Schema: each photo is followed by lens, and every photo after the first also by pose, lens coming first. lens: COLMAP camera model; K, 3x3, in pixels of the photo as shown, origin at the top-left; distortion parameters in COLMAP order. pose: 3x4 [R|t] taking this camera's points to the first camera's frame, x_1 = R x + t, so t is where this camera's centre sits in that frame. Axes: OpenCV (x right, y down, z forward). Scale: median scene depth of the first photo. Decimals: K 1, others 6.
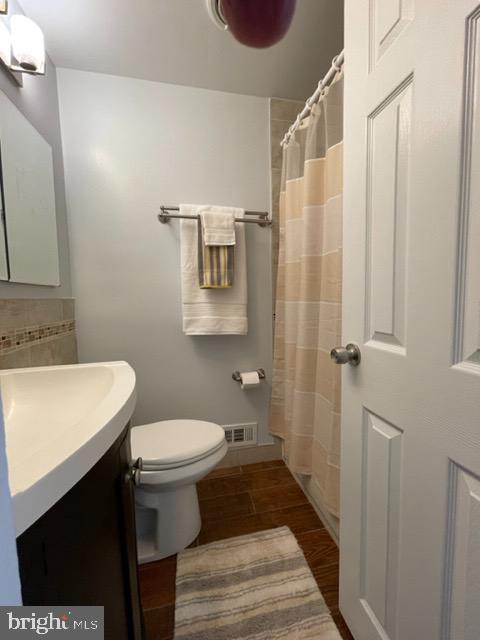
lens RADIAL K [[258.4, 0, 237.3], [0, 258.4, 316.7], [0, 0, 1]] dist [-0.010866, 0.000426]
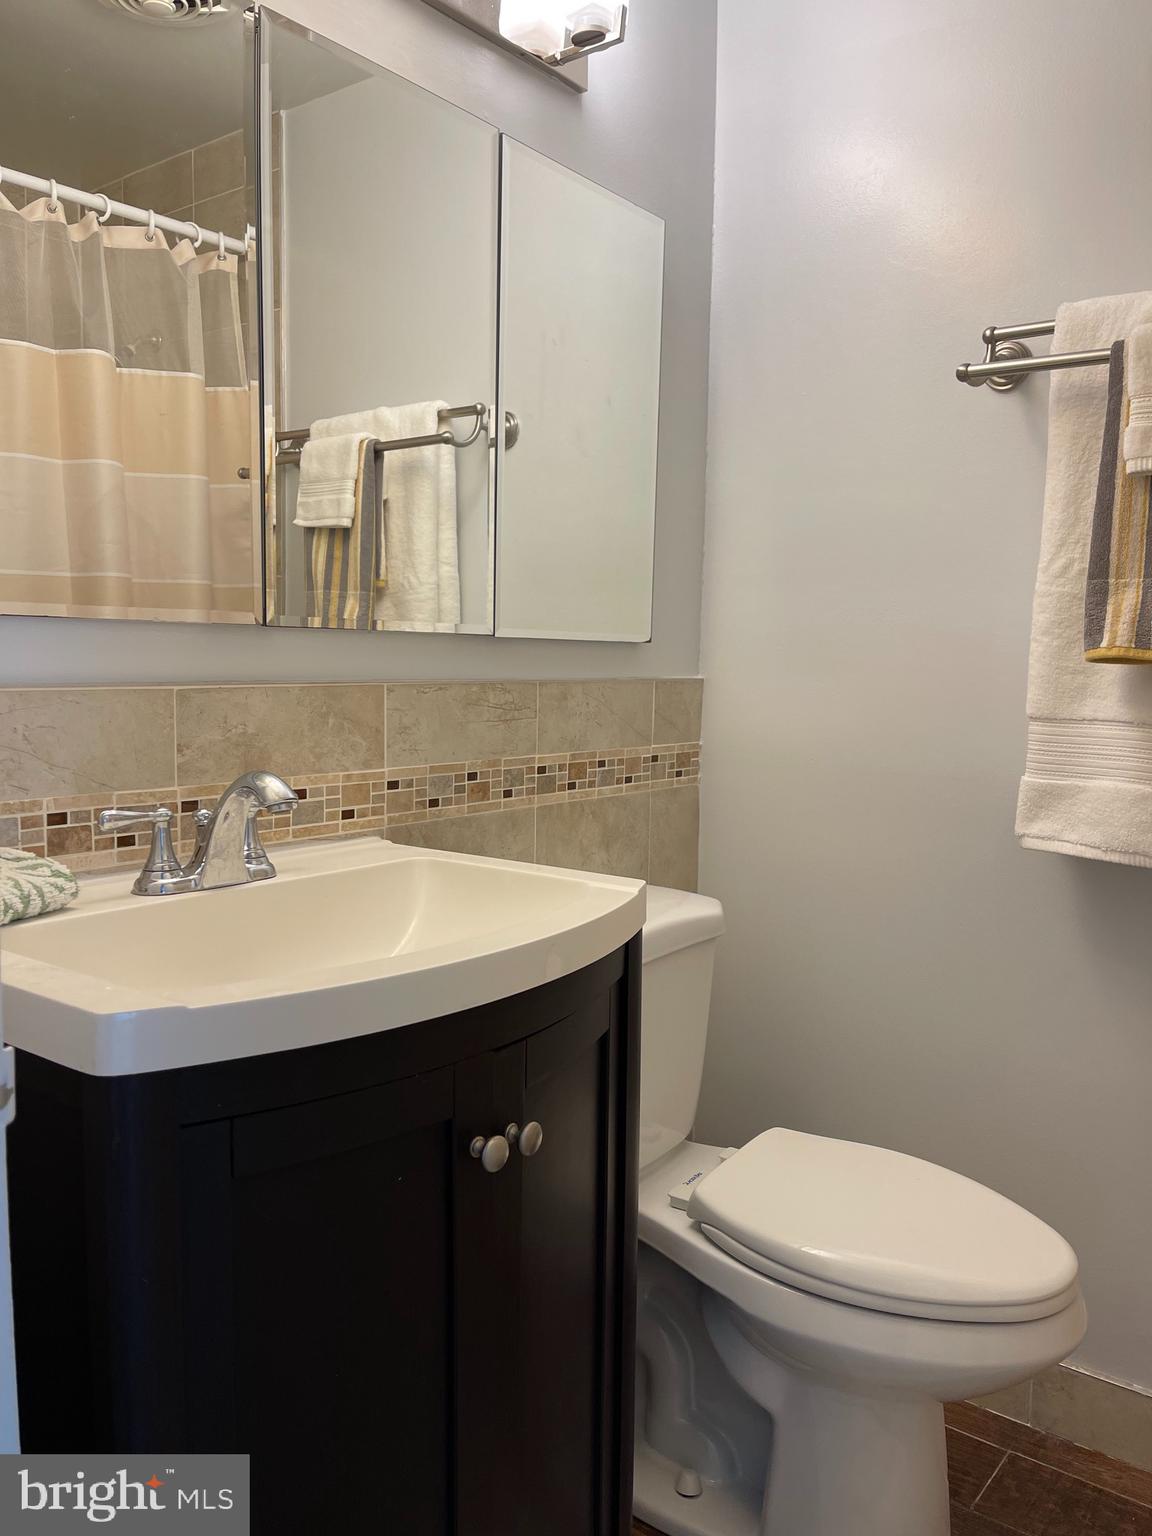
lens RADIAL K [[1165.6, 0, 583.4], [0, 1165.6, 770.2], [0, 0, 1]] dist [0.028166, -0.029374]
pose [[0.635339, 0.107693, -0.764687, 0.393299], [-0.087342, 0.993895, 0.067404, -0.042192], [0.767278, 0.023965, 0.640867, -0.033805]]
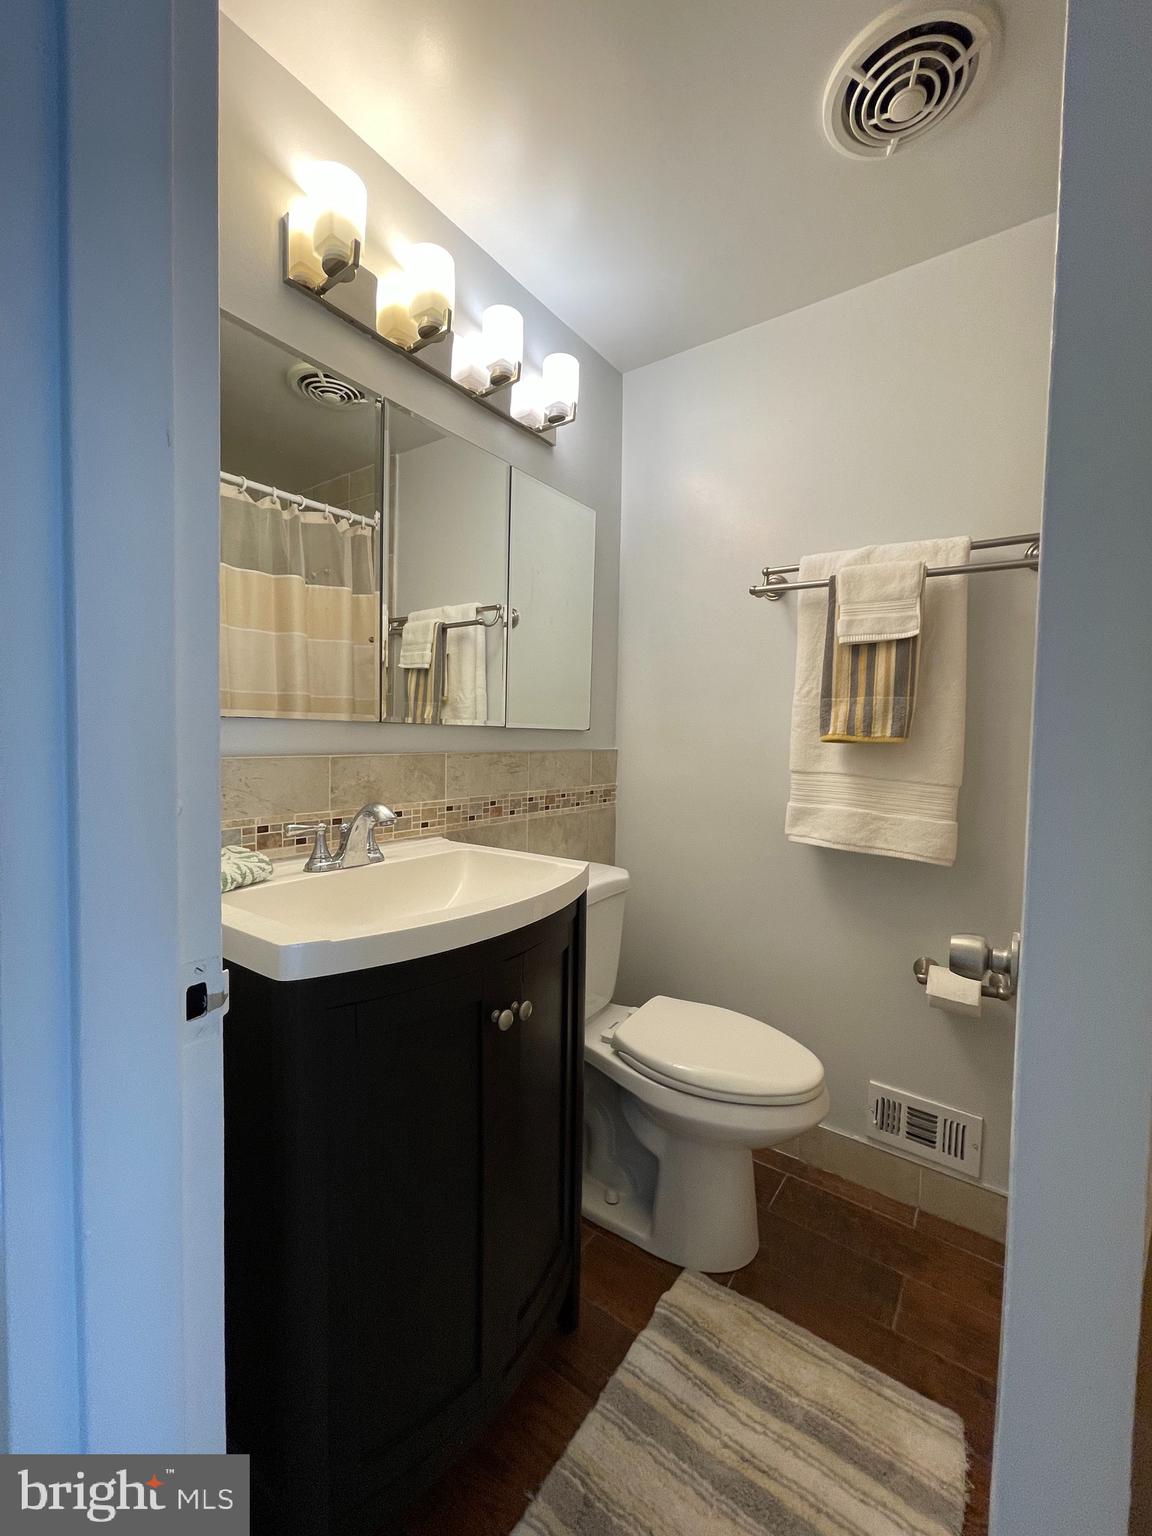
lens RADIAL K [[620.3, 0, 569.5], [0, 620.3, 760.1], [0, 0, 1]] dist [-0.010866, 0.000426]
pose [[0.656620, 0.064011, -0.751500, 0.374757], [-0.088492, 0.996048, 0.007522, -0.047456], [0.749012, 0.061563, 0.659690, -0.022888]]
